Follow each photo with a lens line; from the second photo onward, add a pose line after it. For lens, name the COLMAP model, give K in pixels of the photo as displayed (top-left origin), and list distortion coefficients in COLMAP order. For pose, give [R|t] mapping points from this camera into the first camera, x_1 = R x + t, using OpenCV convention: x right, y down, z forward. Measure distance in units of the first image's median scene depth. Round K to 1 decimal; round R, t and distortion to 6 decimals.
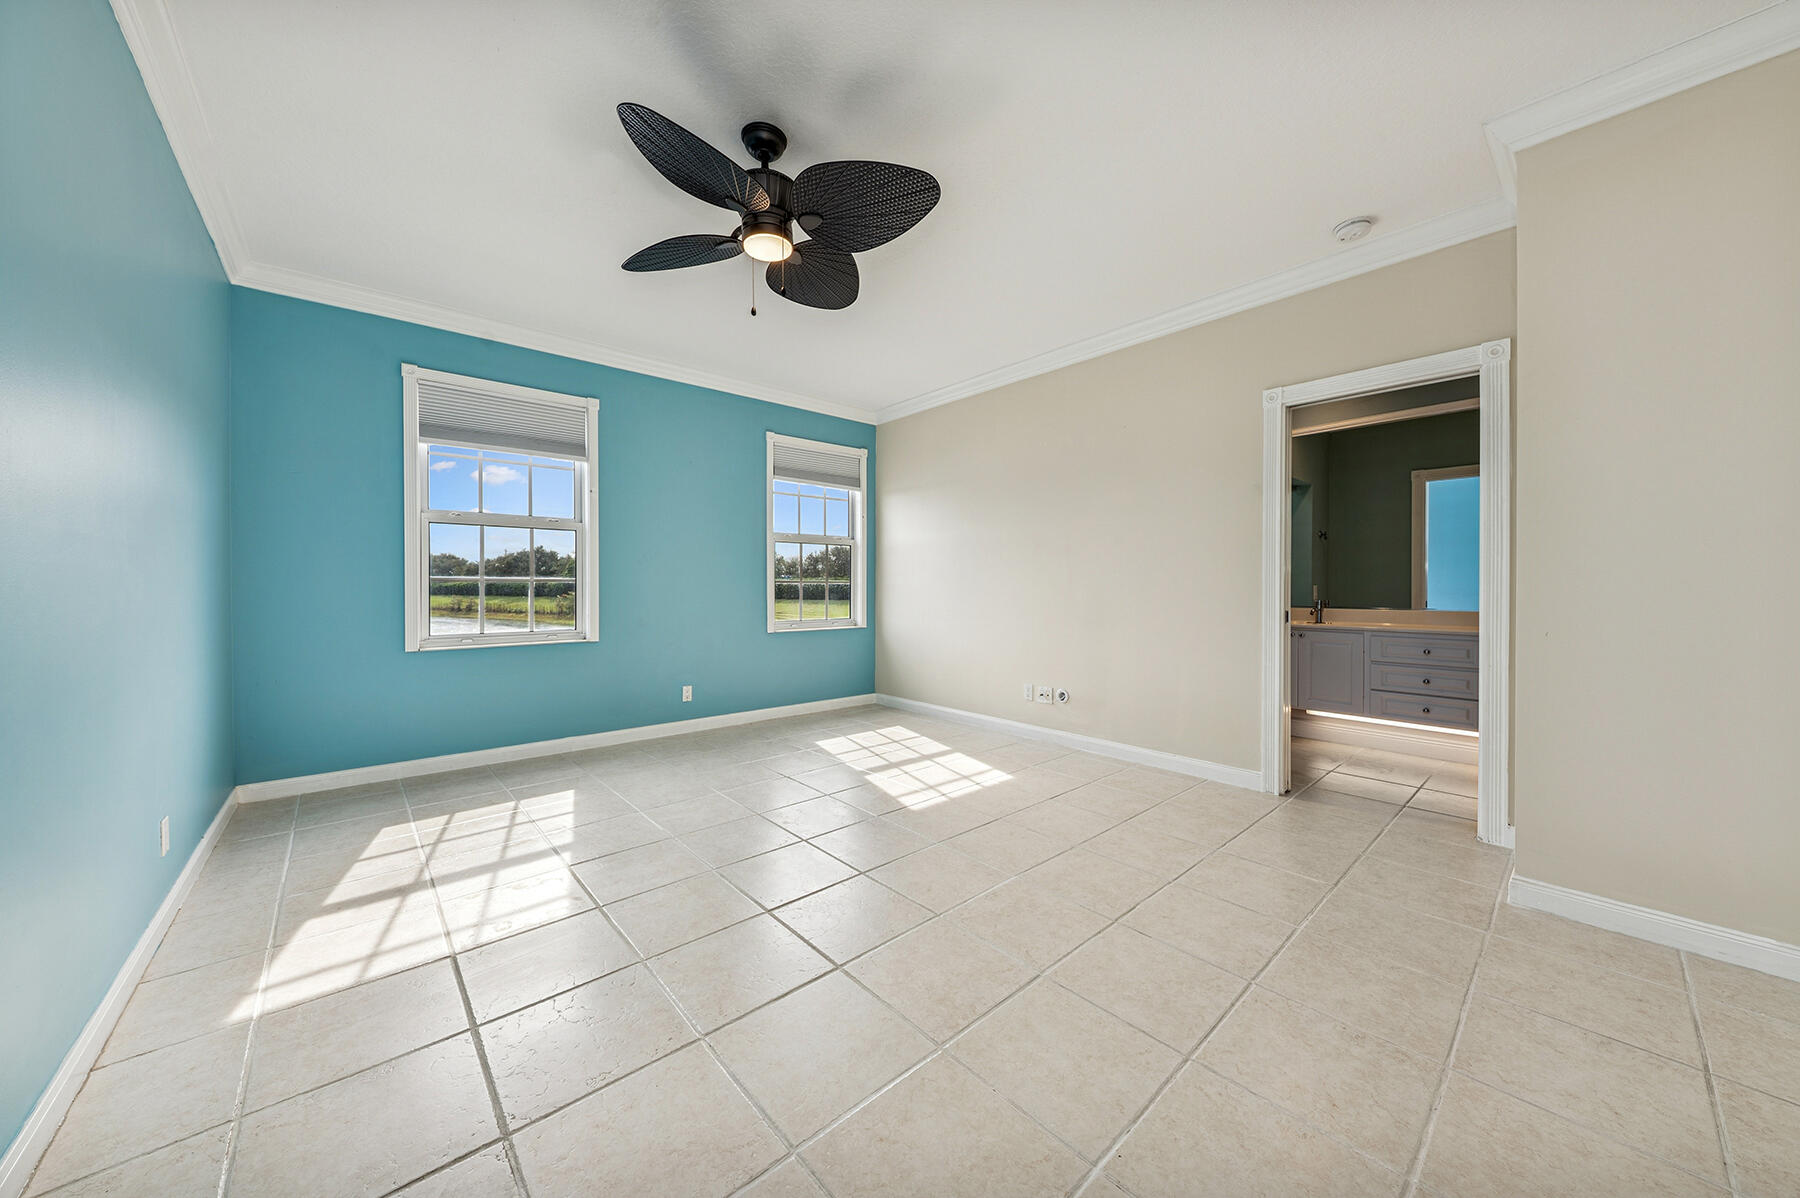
lens RADIAL K [[627.6, 0, 889.1], [0, 627.6, 612.0], [0, 0, 1]] dist [0.009153, -0.000882]
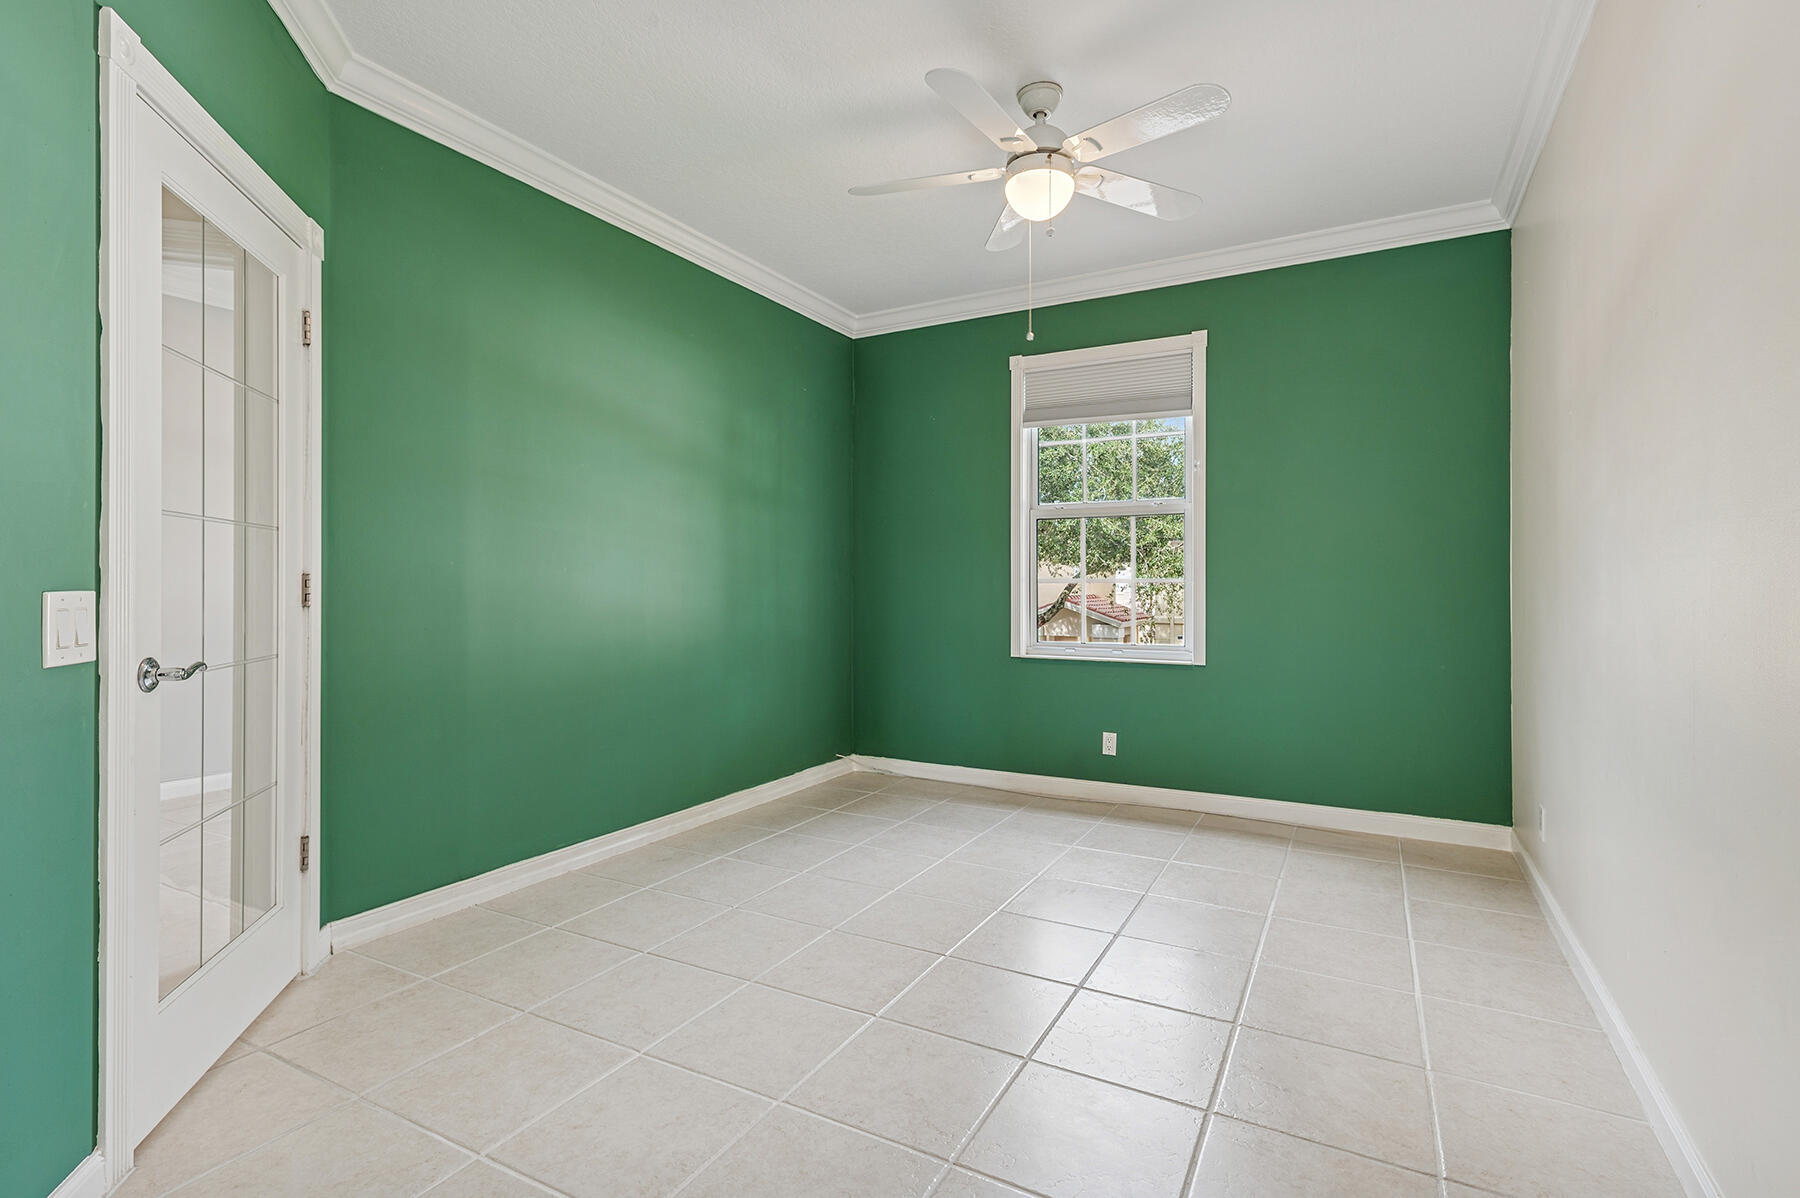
lens RADIAL K [[882.9, 0, 897.0], [0, 882.9, 582.7], [0, 0, 1]] dist [0.002889, 0.000070]
pose [[0.346932, -0.004778, -0.937878, 0.150754], [-0.039007, 0.999048, -0.019518, -0.005253], [0.937079, 0.043355, 0.346416, 0.134090]]
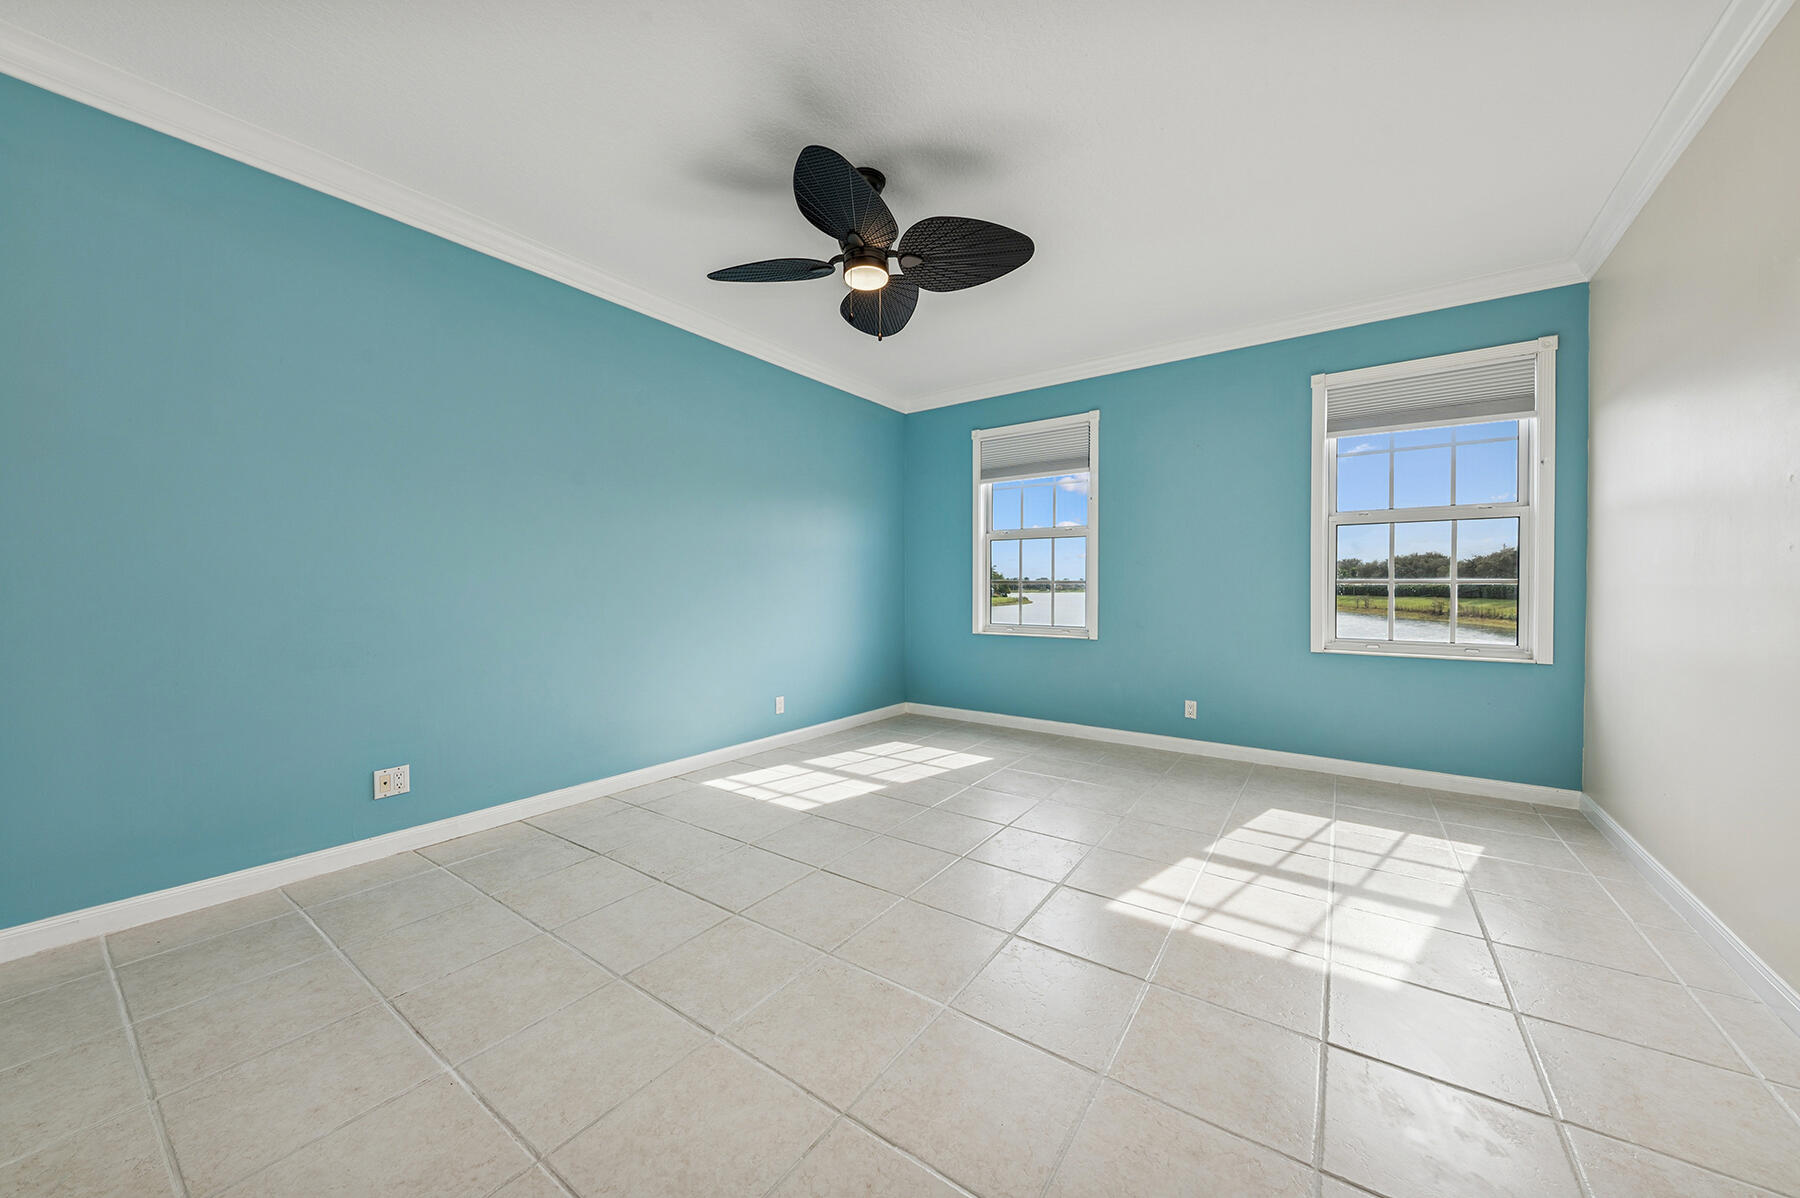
lens RADIAL K [[627.6, 0, 892.2], [0, 627.6, 590.7], [0, 0, 1]] dist [0.009153, -0.000882]
pose [[0.230406, 0.006903, -0.973070, 0.200104], [-0.042565, 0.999089, -0.002991, -0.007117], [0.972163, 0.042108, 0.230490, 0.178138]]
